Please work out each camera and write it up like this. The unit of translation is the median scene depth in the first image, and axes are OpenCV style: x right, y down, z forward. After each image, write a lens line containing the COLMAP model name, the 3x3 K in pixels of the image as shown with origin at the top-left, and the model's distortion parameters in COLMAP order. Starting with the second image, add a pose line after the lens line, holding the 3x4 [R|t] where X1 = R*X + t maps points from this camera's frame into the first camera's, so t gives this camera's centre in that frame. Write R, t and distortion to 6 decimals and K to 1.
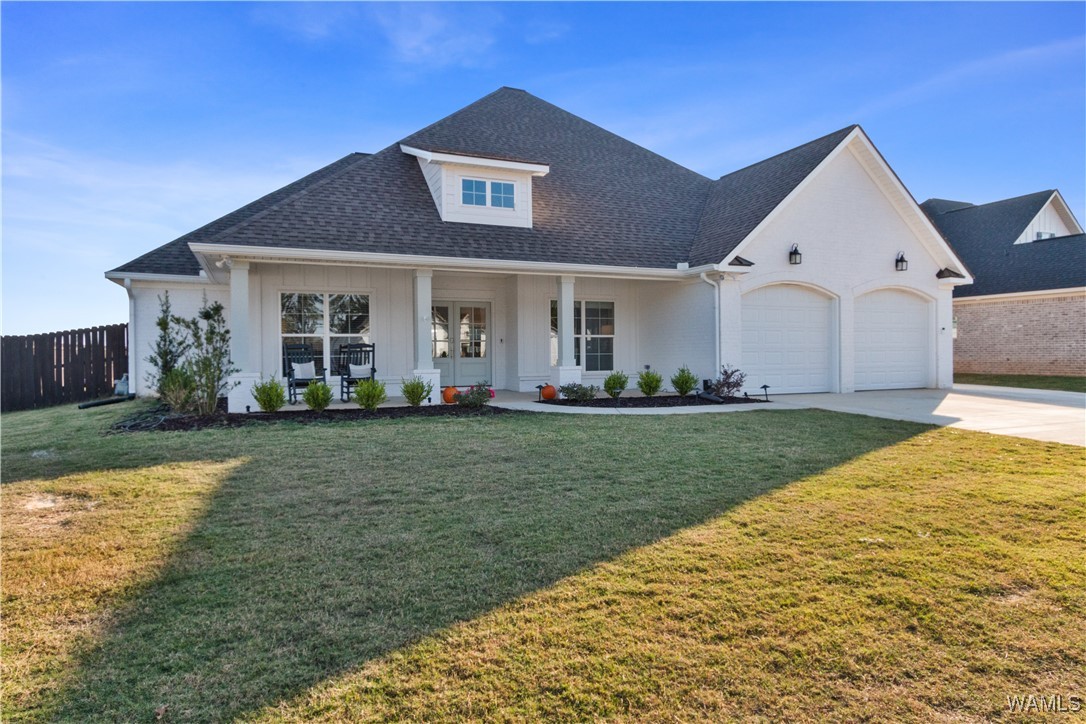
lens RADIAL K [[611.0, 0, 545.1], [0, 611.0, 347.9], [0, 0, 1]] dist [-0.000795, -0.000142]
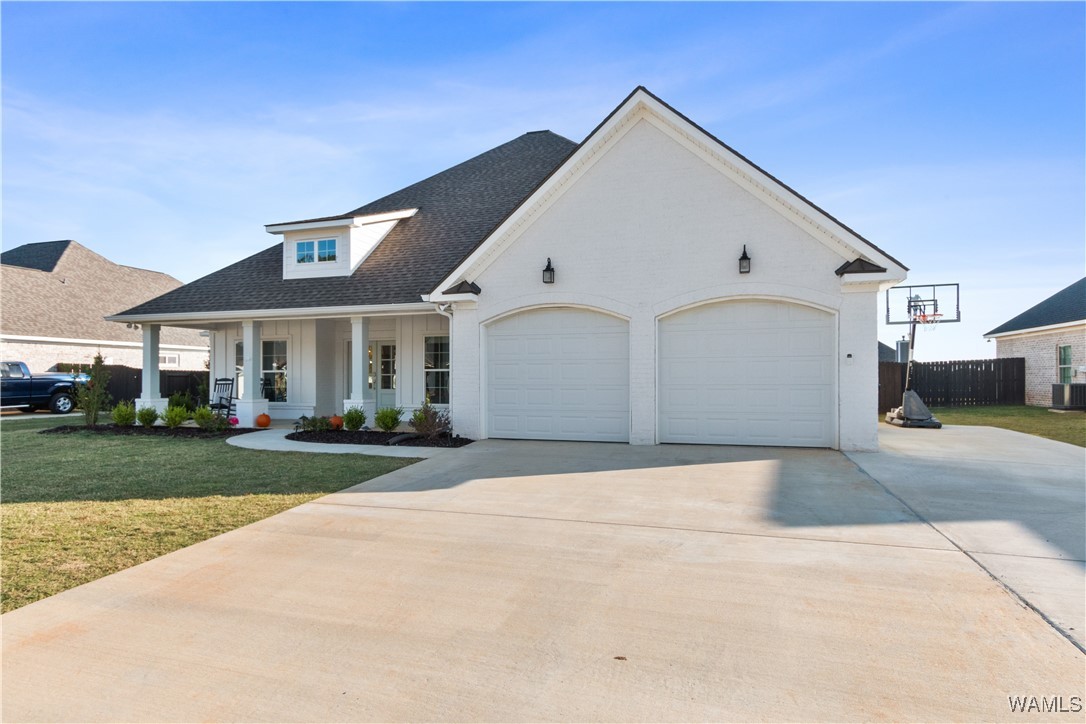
lens RADIAL K [[595.4, 0, 543.0], [0, 595.4, 362.0], [0, 0, 1]] dist [-0.003891, -0.000305]
pose [[0.768023, -0.014994, -0.640247, 0.959879], [-0.002858, 0.999636, -0.026839, -0.009210], [0.640416, 0.022442, 0.767700, 0.396823]]
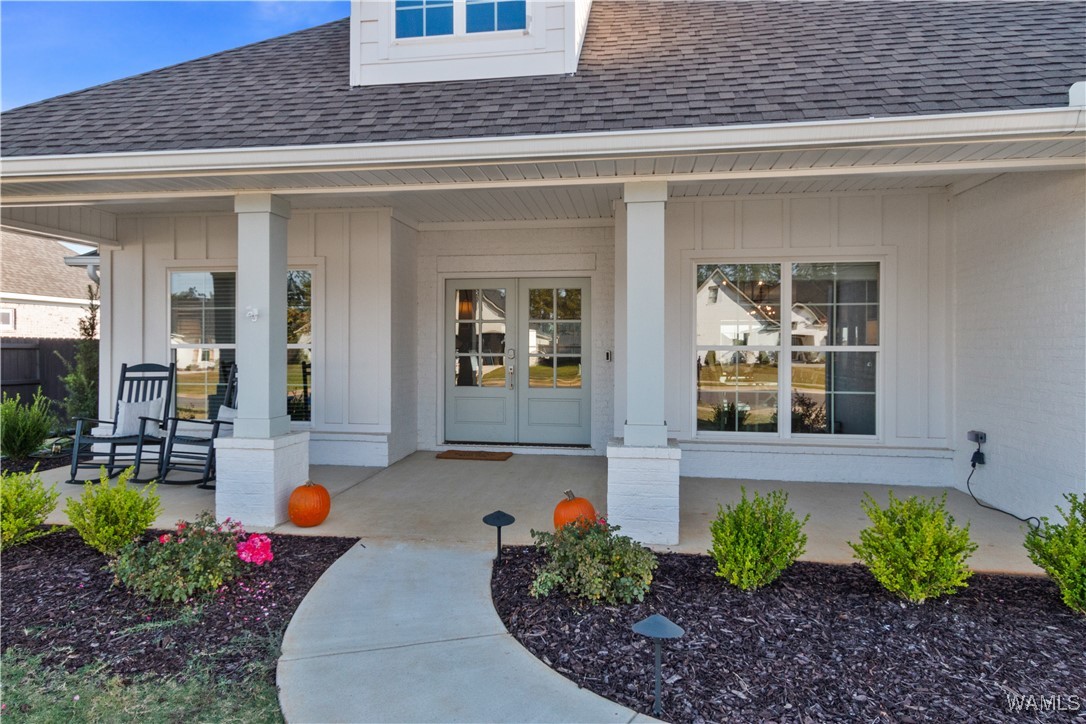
lens RADIAL K [[621.5, 0, 544.6], [0, 621.5, 336.4], [0, 0, 1]] dist [0.021190, -0.000256]
pose [[0.854110, 0.001855, -0.520089, 0.168852], [-0.006642, 0.999951, -0.007340, -0.028299], [0.520050, 0.009724, 0.854080, 0.666120]]
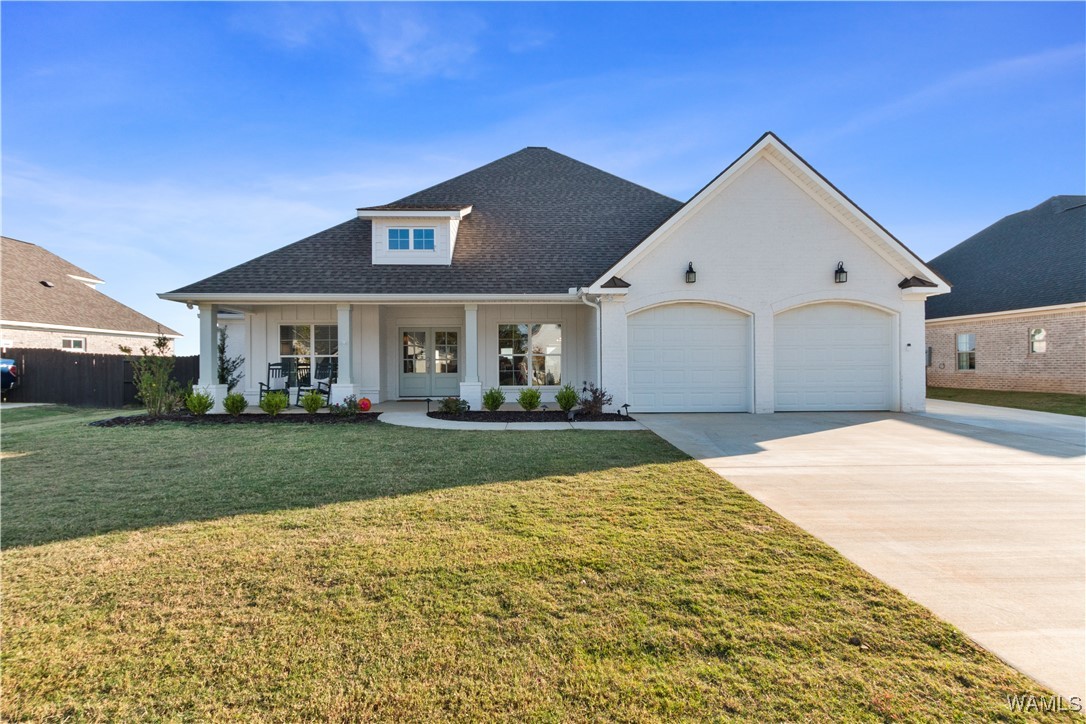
lens RADIAL K [[501.8, 0, 543.0], [0, 501.8, 362.0], [0, 0, 1]] dist [0.001638, 0.000408]
pose [[0.936597, -0.001270, -0.350406, 0.492136], [0.000597, 0.999998, -0.002029, -0.006539], [0.350408, 0.001692, 0.936596, 0.157215]]
